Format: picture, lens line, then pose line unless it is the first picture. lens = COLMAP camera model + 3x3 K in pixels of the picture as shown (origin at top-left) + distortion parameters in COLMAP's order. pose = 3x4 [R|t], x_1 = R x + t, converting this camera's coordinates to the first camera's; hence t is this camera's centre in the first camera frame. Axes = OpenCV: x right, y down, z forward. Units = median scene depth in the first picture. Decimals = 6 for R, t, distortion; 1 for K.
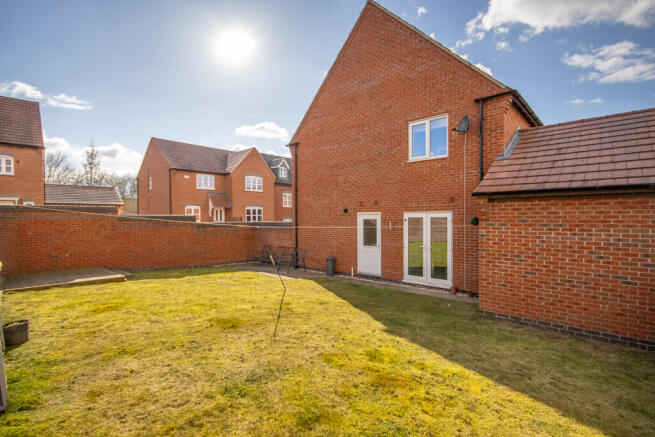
lens RADIAL K [[315.6, 0, 325.0], [0, 315.6, 221.1], [0, 0, 1]] dist [0.001989, 0.000117]
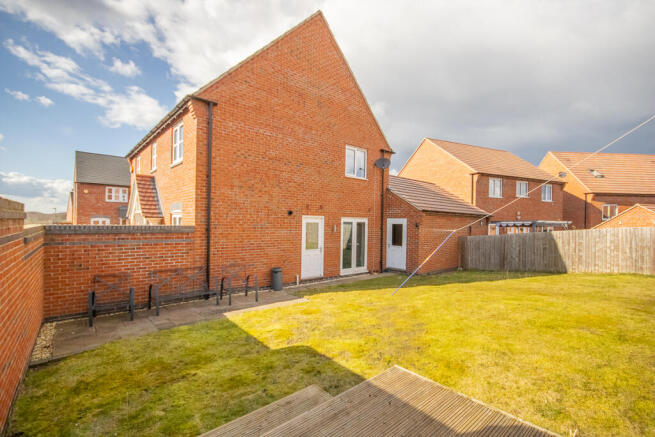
lens RADIAL K [[299.3, 0, 327.8], [0, 299.3, 219.0], [0, 0, 1]] dist [-0.004581, -0.000527]
pose [[0.099649, 0.018197, 0.994856, -0.821702], [-0.006424, 0.999824, -0.017645, -0.001328], [-0.995002, -0.004632, 0.099748, 0.870331]]
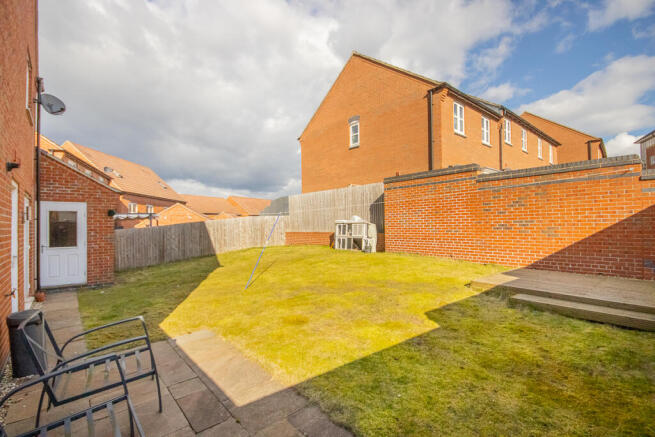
lens RADIAL K [[299.3, 0, 339.9], [0, 299.3, 221.2], [0, 0, 1]] dist [-0.004581, -0.000527]
pose [[-0.993898, 0.018470, 0.108749, -0.473960], [0.018194, 0.999828, -0.003532, 0.025537], [-0.108795, -0.001532, -0.994063, 1.233613]]
